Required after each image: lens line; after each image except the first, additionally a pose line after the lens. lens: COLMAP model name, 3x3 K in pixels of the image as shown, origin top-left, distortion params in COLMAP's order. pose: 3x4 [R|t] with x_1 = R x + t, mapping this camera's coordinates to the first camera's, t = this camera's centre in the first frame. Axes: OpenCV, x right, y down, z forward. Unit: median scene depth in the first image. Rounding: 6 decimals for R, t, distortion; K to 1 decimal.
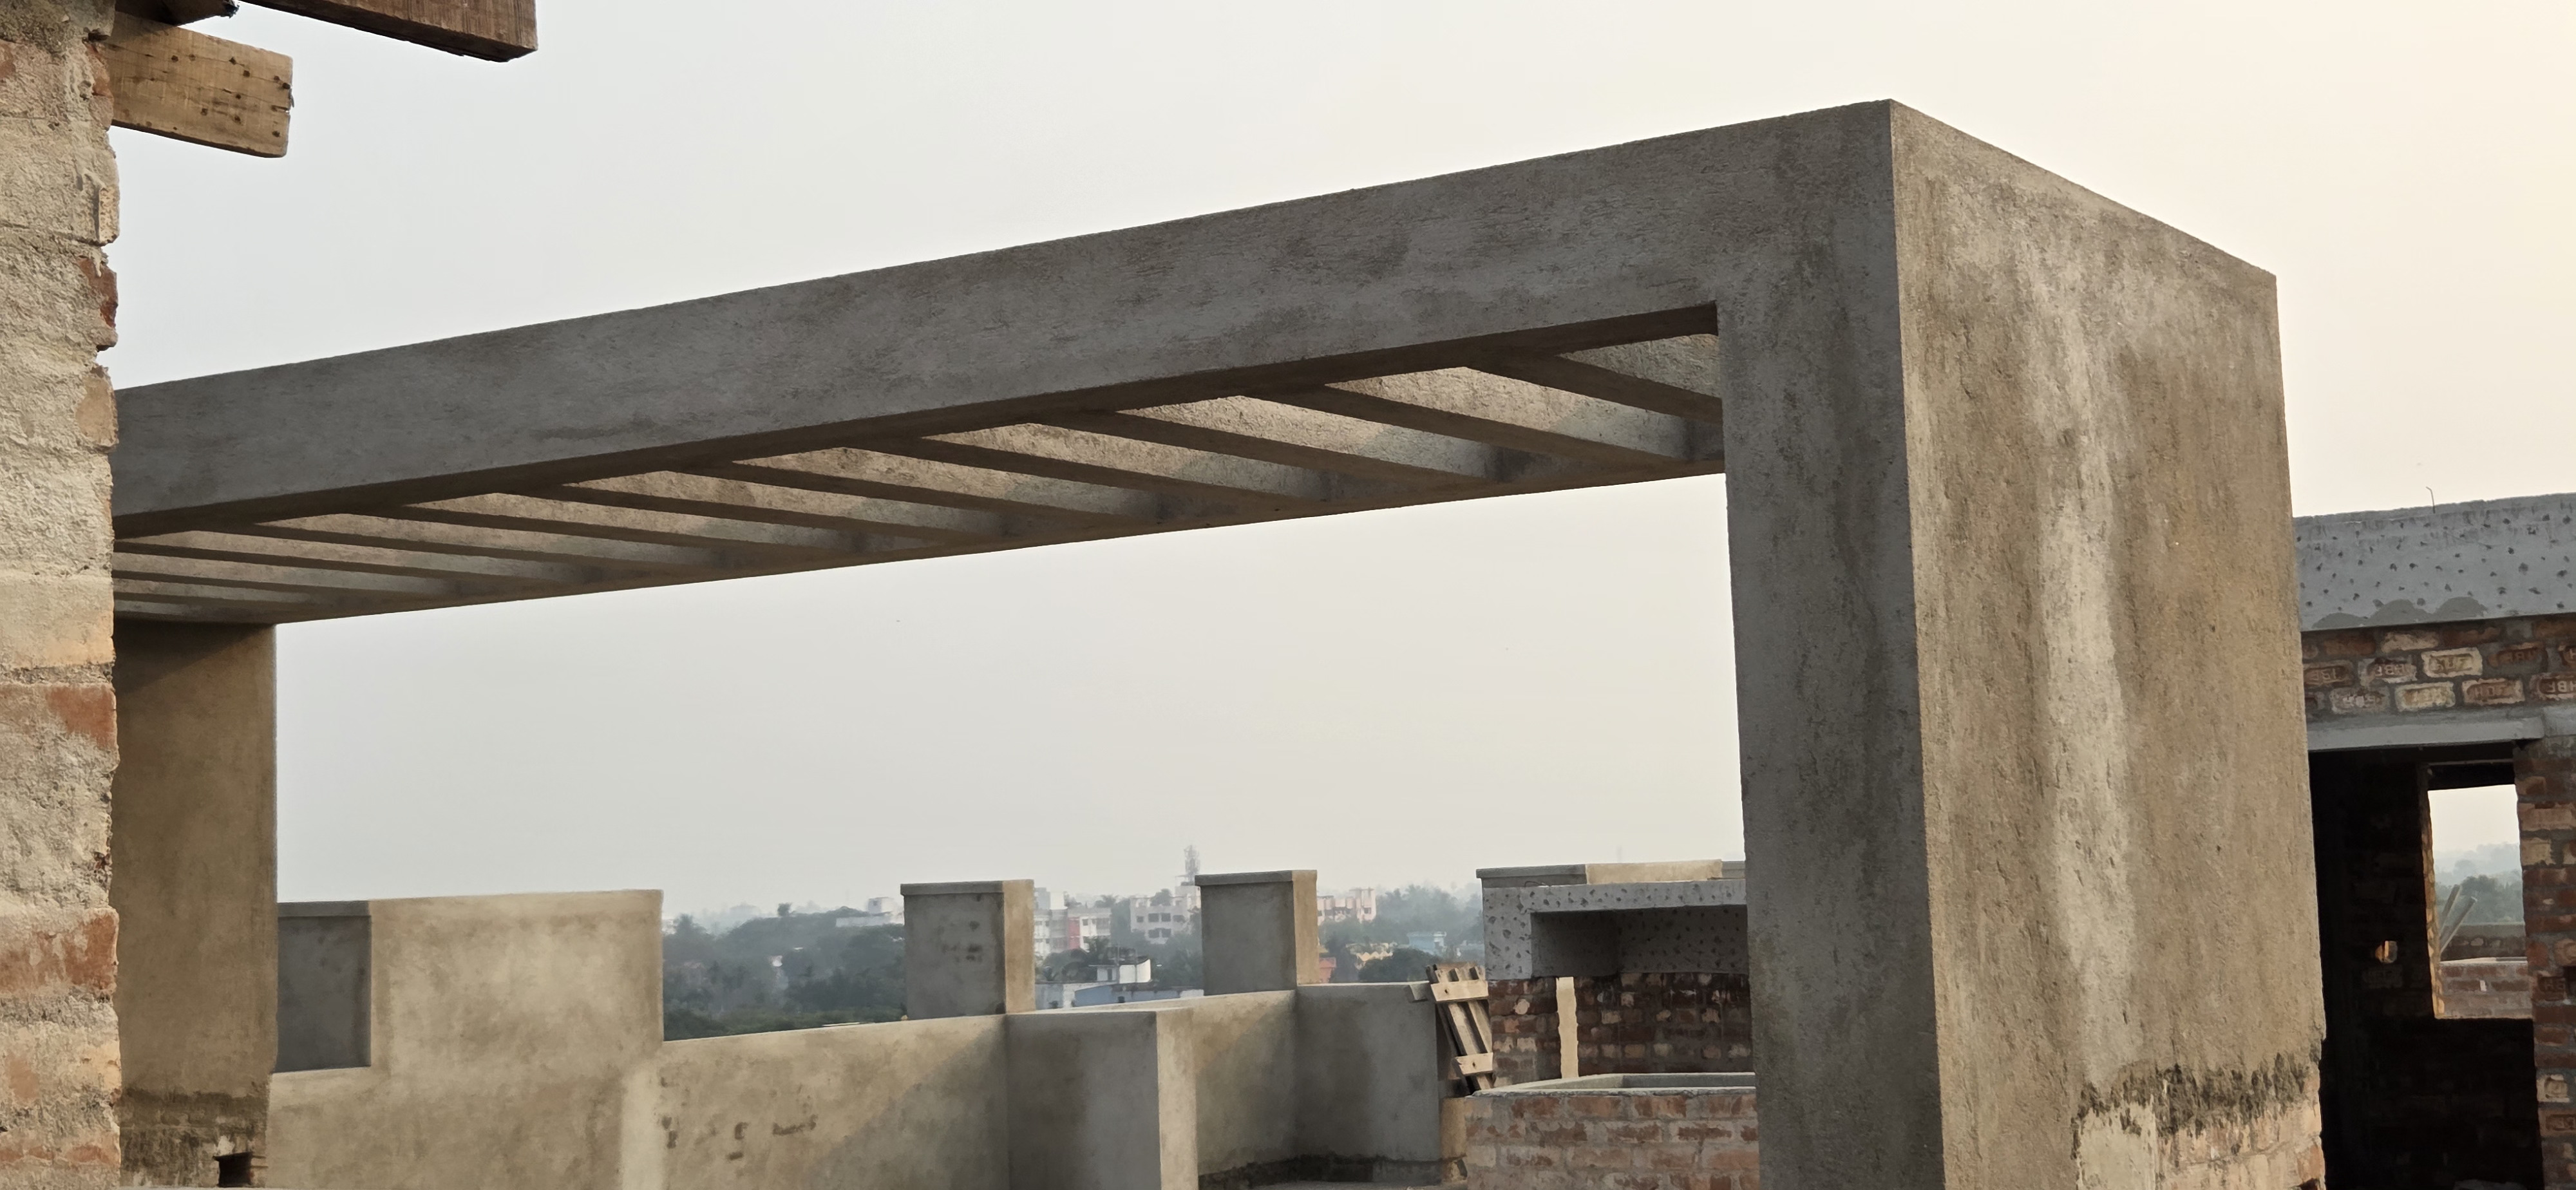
lens RADIAL K [[3382.1, 0, 1285.3], [0, 3382.1, 579.7], [0, 0, 1]] dist [0.129844, 0.000000]
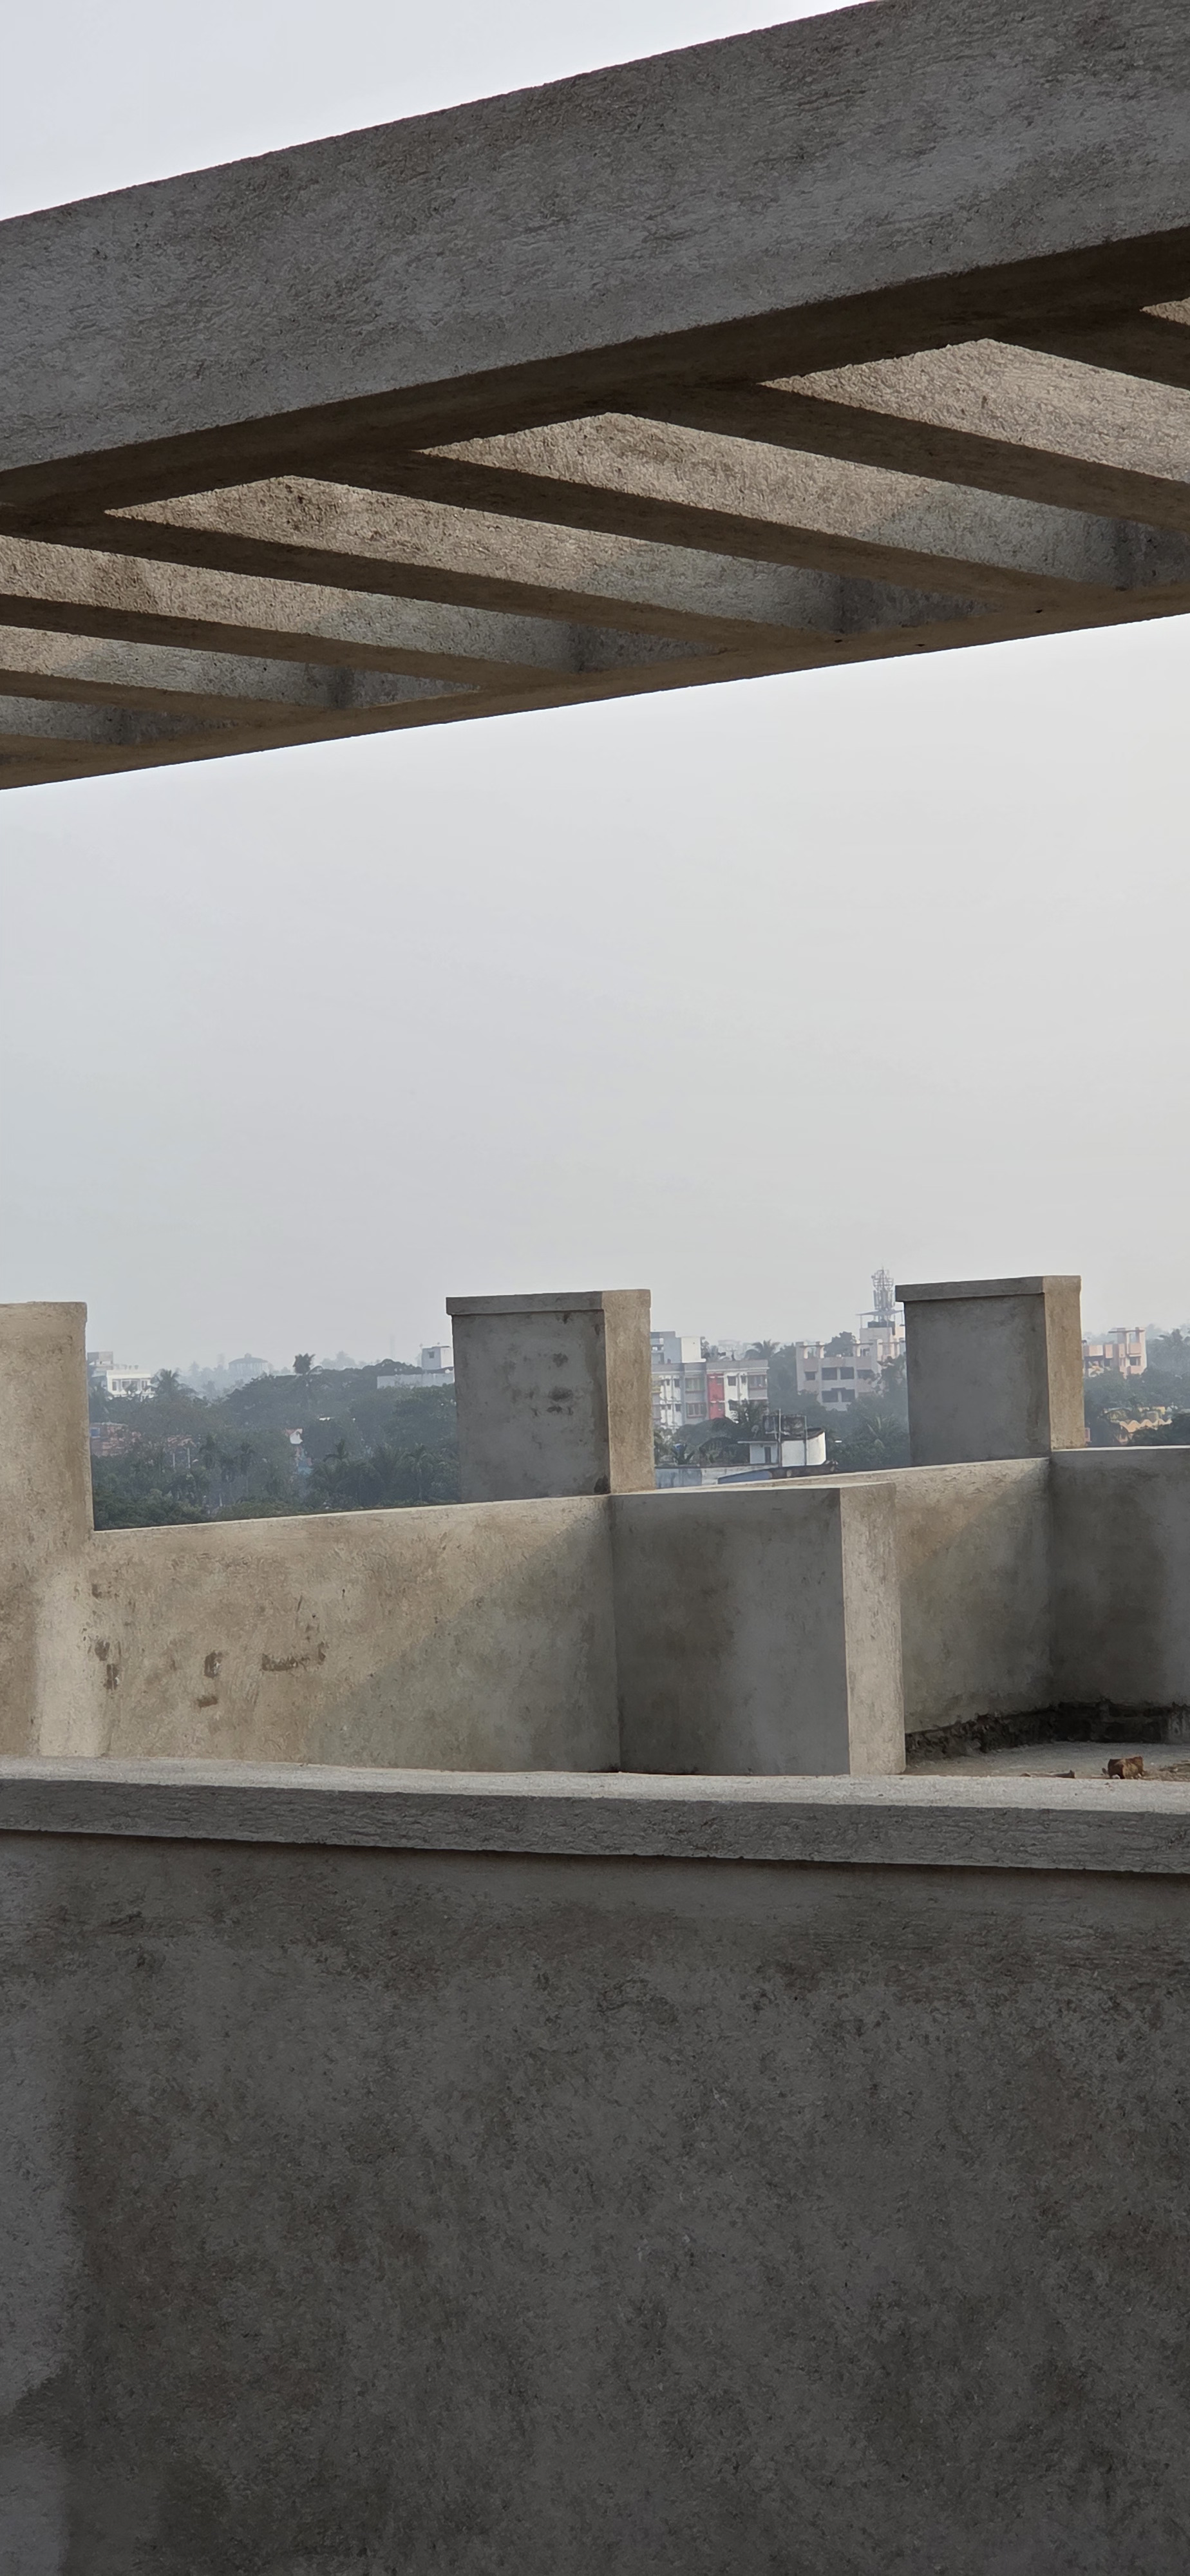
lens RADIAL K [[4753.8, 0, 589.0], [0, 4753.8, 1286.6], [0, 0, 1]] dist [0.038787, 0.000000]
pose [[0.996045, -0.007973, -0.088491, -0.006290], [0.014962, 0.996793, 0.078608, 0.022777], [0.087581, -0.079621, 0.992970, 0.125088]]
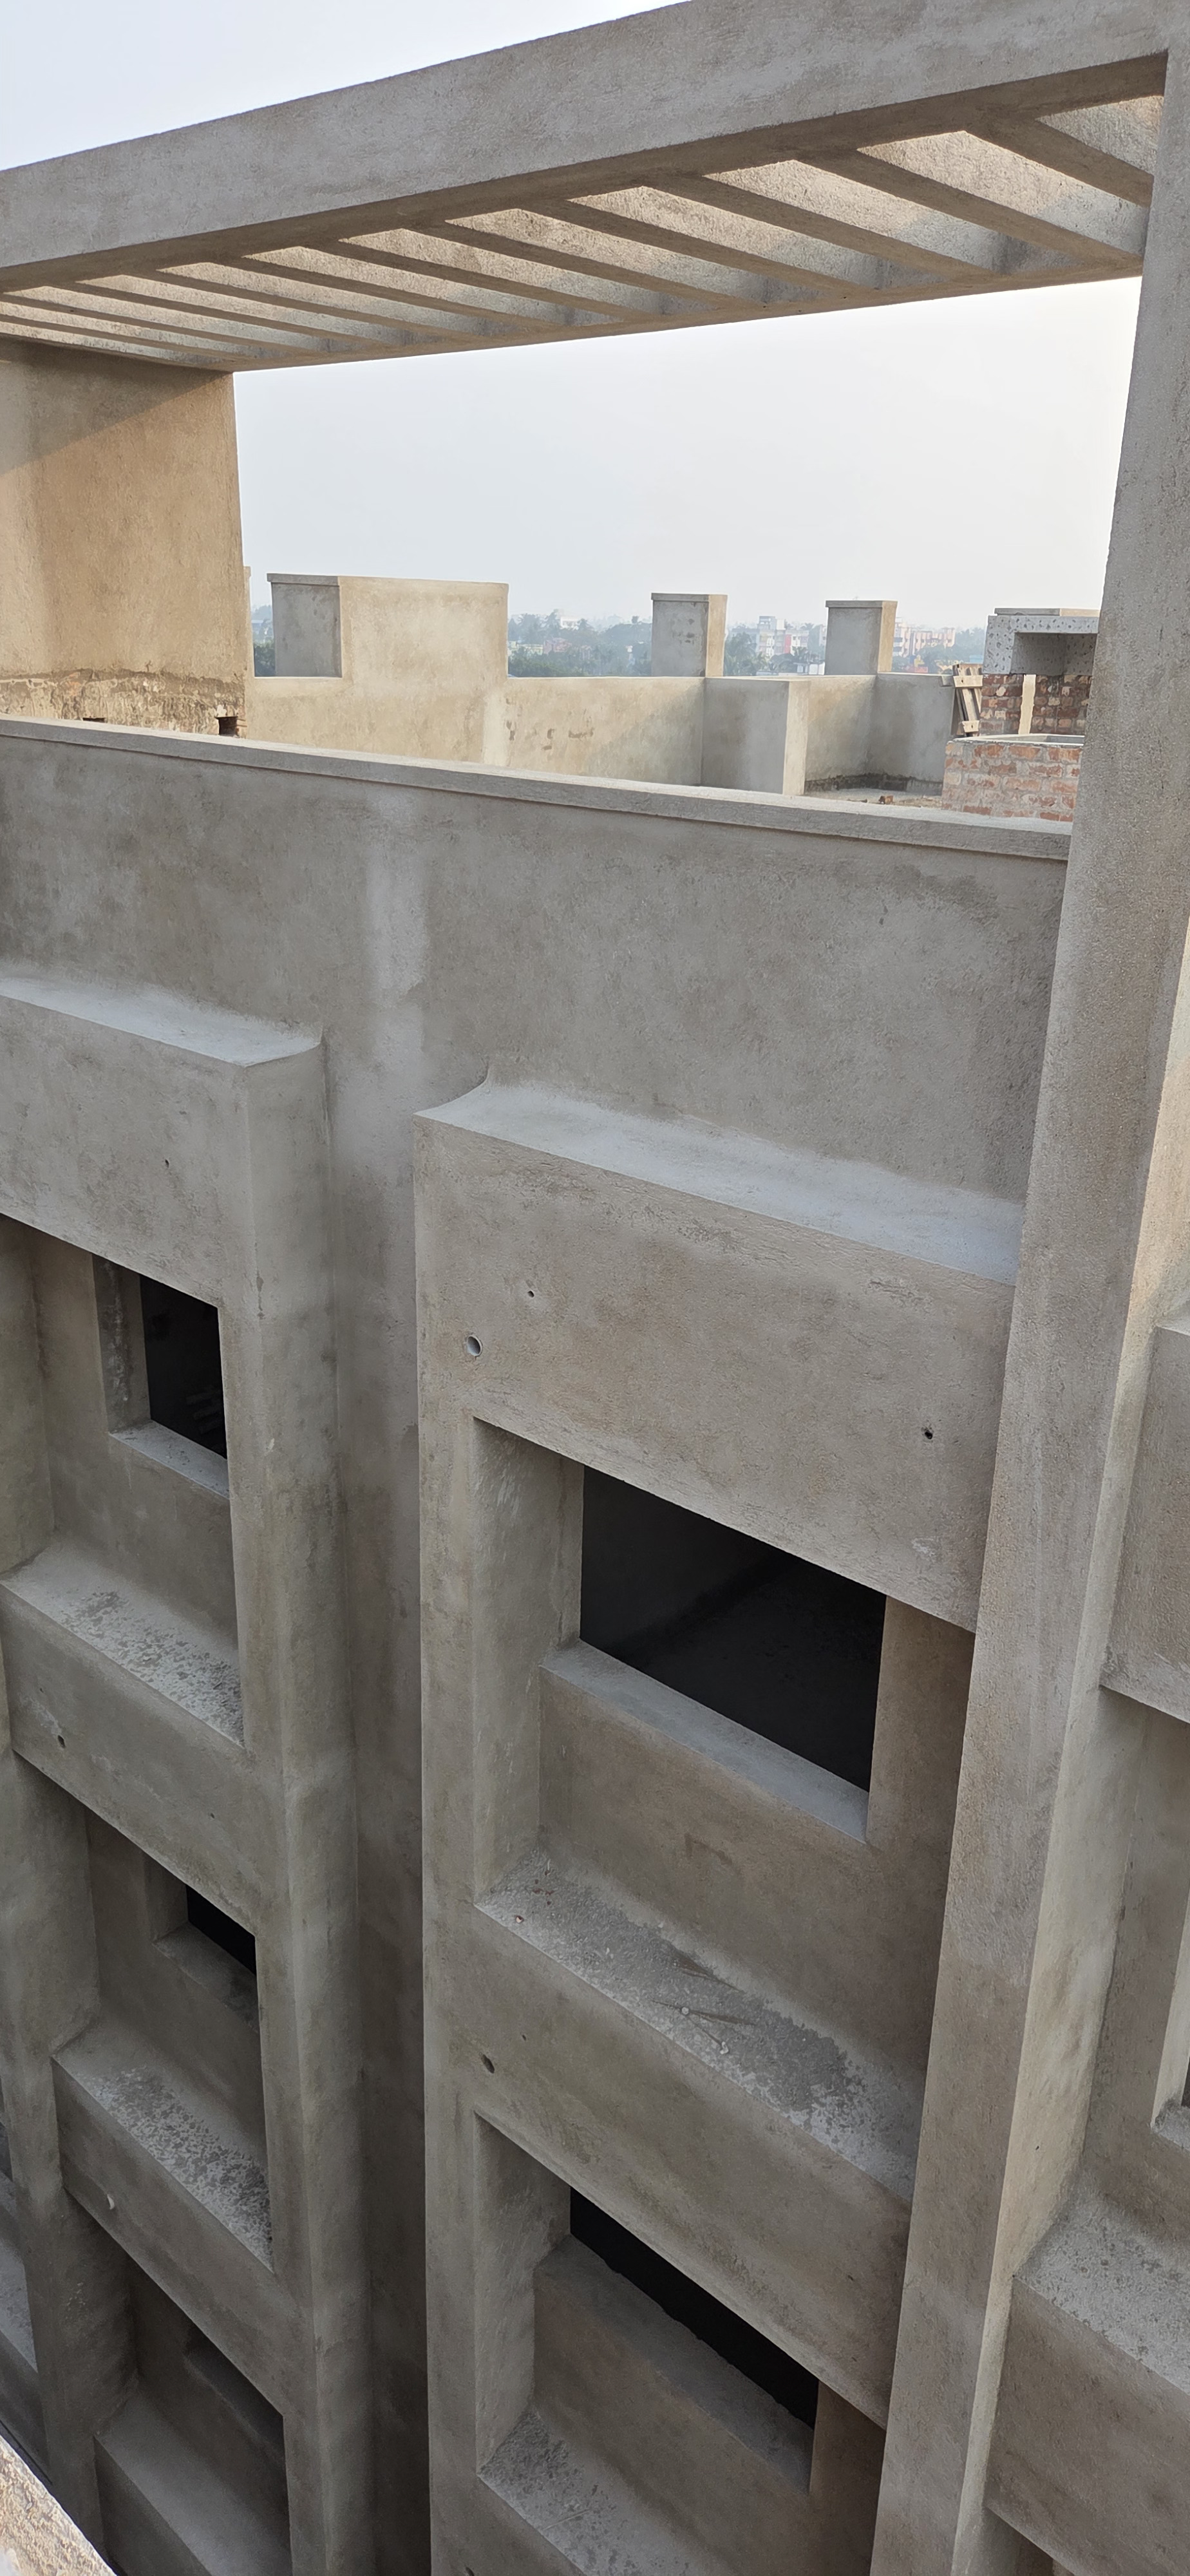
lens RADIAL K [[1676.8, 0, 654.1], [0, 1676.8, 1290.9], [0, 0, 1]] dist [0.039777, -0.023893]
pose [[0.987703, 0.110308, -0.110788, 0.032796], [-0.048371, 0.889485, 0.454398, 0.023600], [0.148668, -0.443451, 0.883883, 0.126943]]
